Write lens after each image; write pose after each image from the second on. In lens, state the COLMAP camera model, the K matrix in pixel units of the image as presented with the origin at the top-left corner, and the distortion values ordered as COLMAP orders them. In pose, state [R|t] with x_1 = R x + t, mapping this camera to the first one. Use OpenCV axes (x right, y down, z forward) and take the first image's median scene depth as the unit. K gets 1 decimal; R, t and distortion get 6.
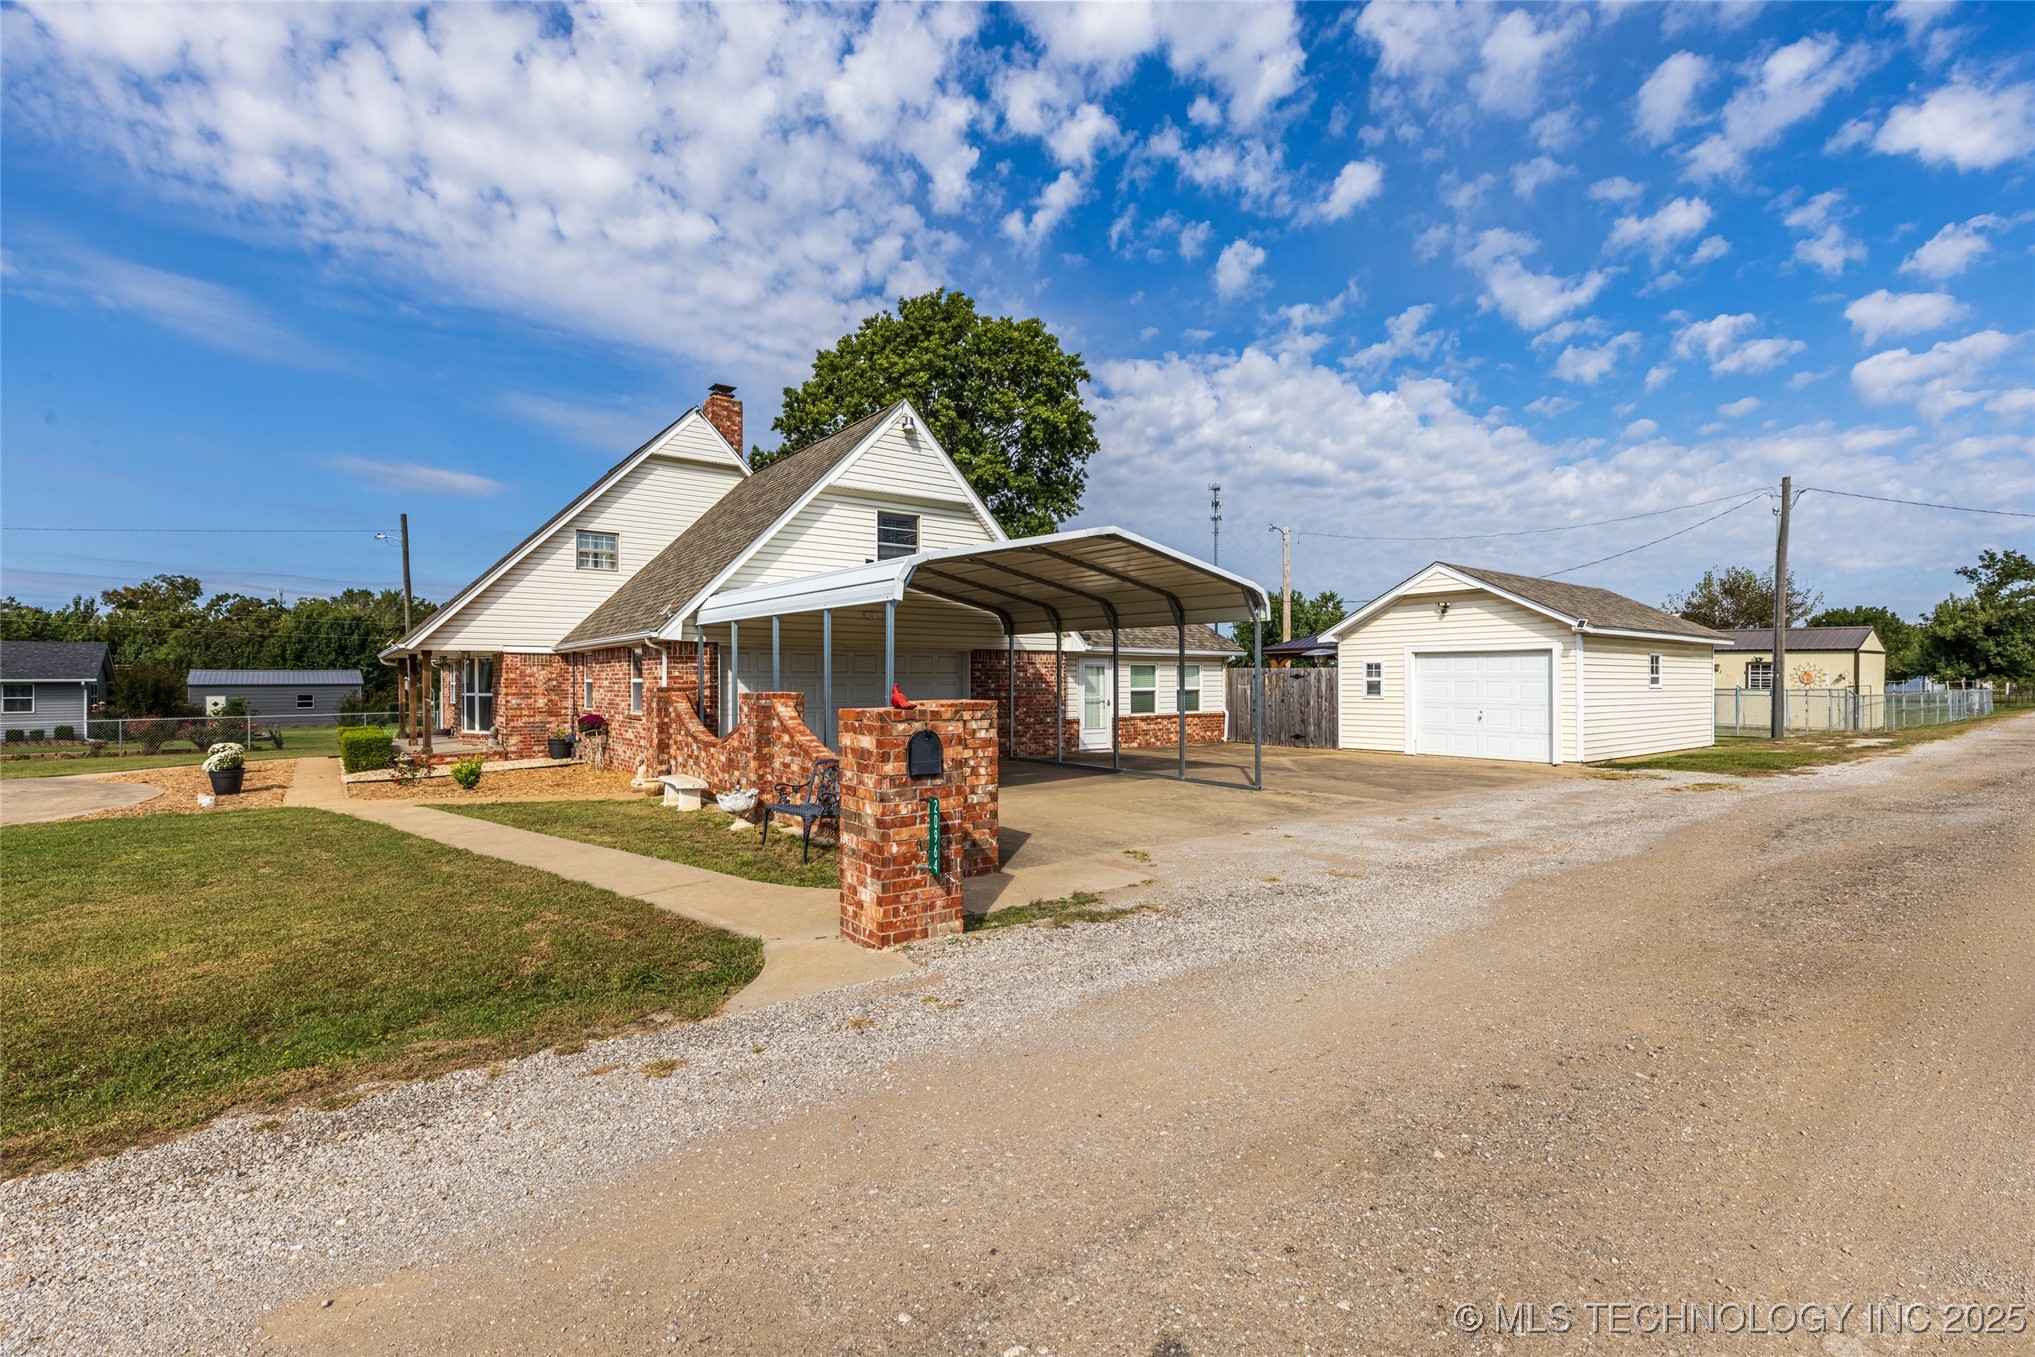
lens RADIAL K [[914.8, 0, 1017.5], [0, 914.8, 678.5], [0, 0, 1]] dist [0.000286, 0.000040]
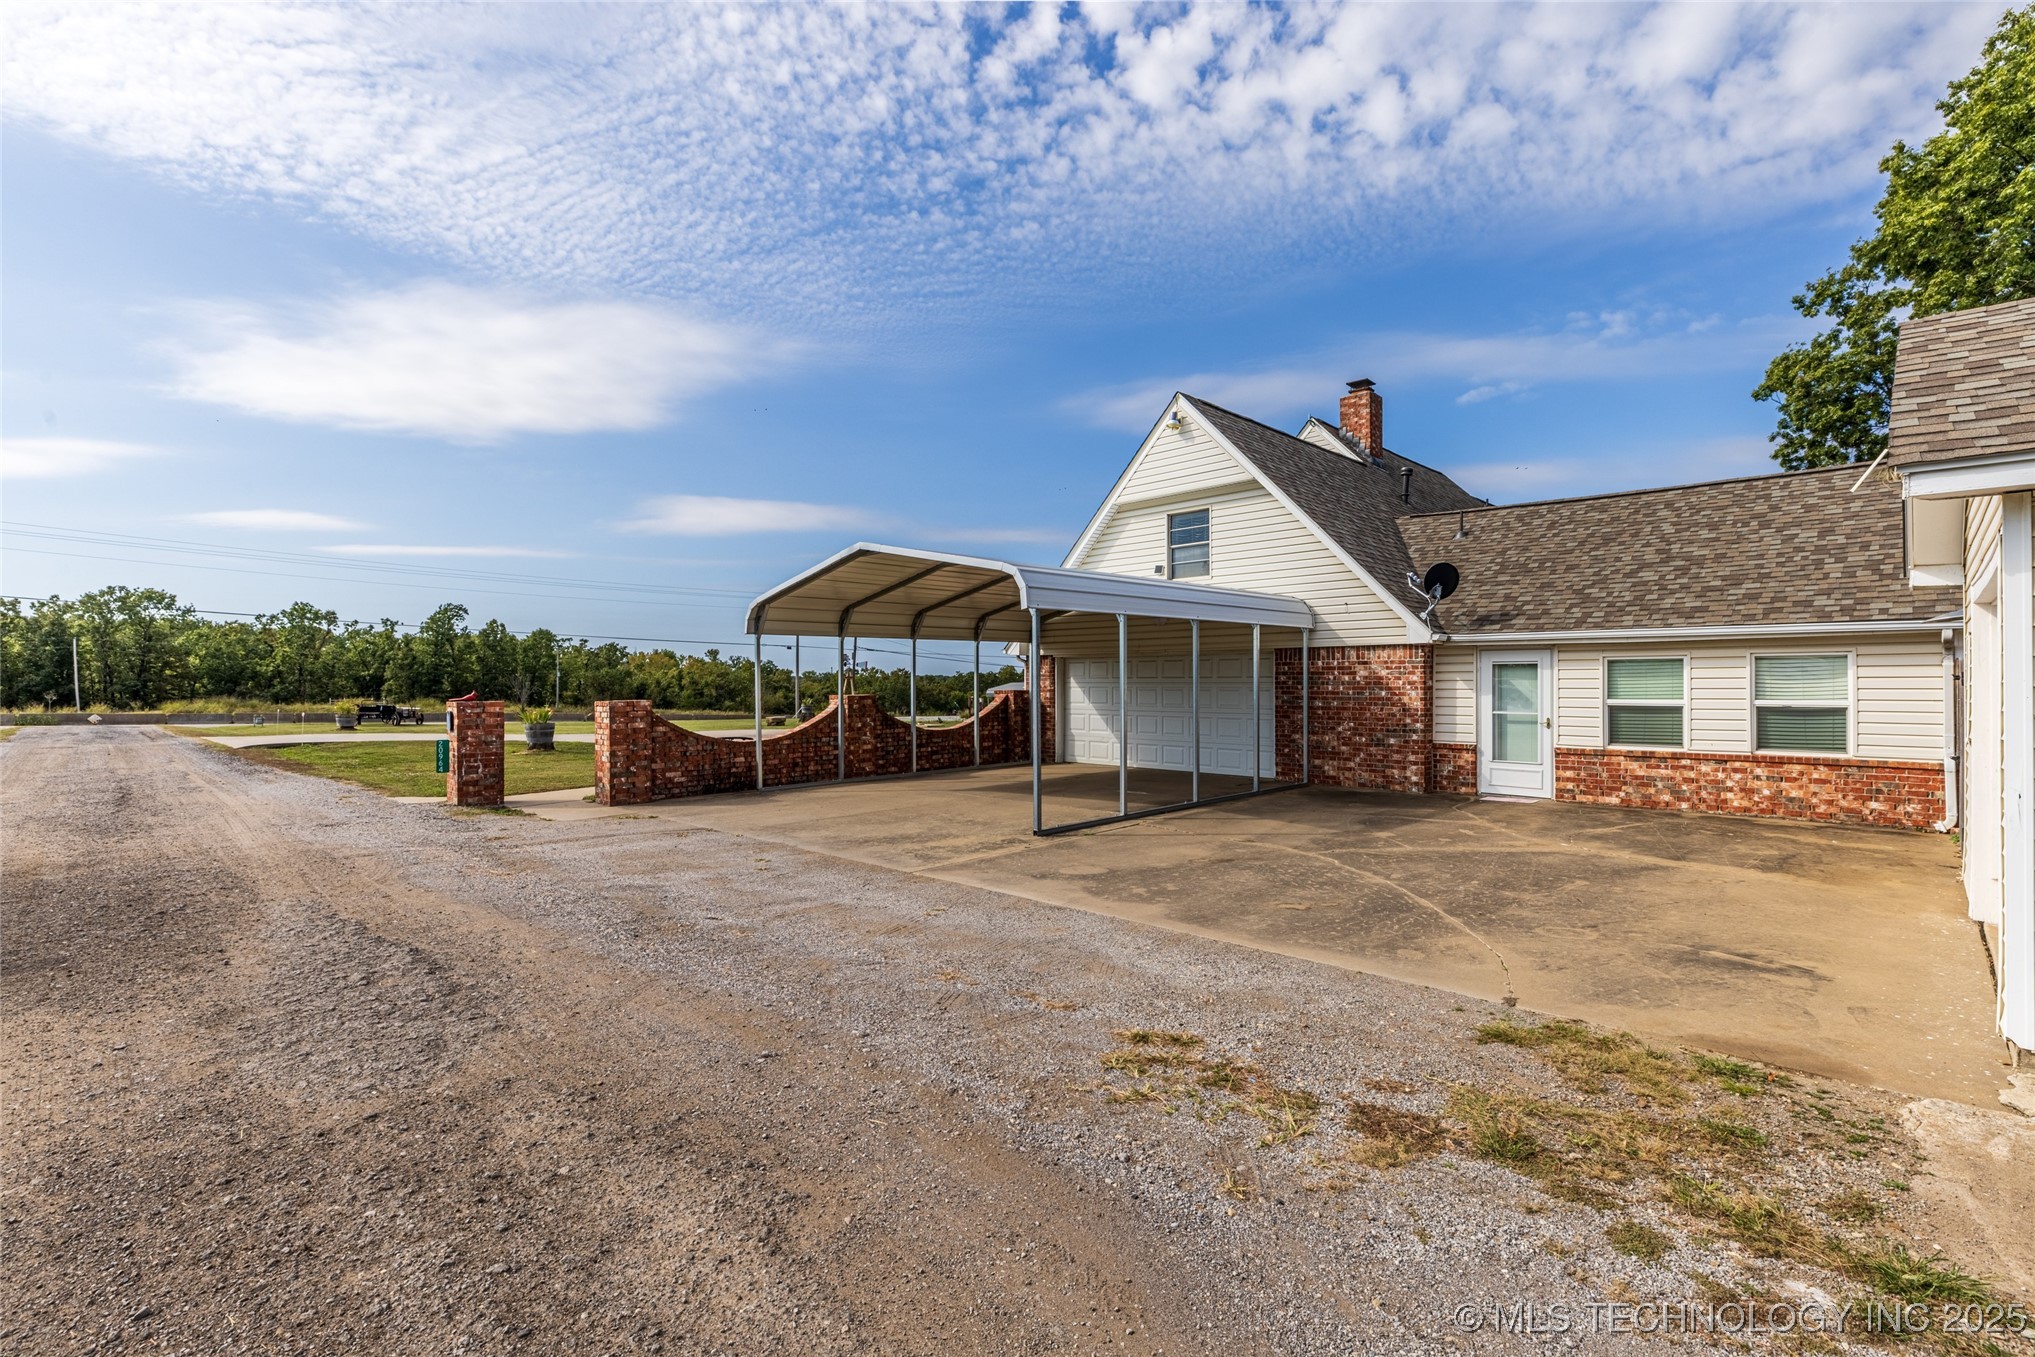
lens RADIAL K [[914.8, 0, 1017.5], [0, 914.8, 678.5], [0, 0, 1]] dist [0.000286, 0.000040]
pose [[0.127264, -0.005322, -0.991855, 0.696984], [0.002054, 0.999985, -0.005102, -0.000737], [0.991867, -0.001388, 0.127273, 0.612657]]
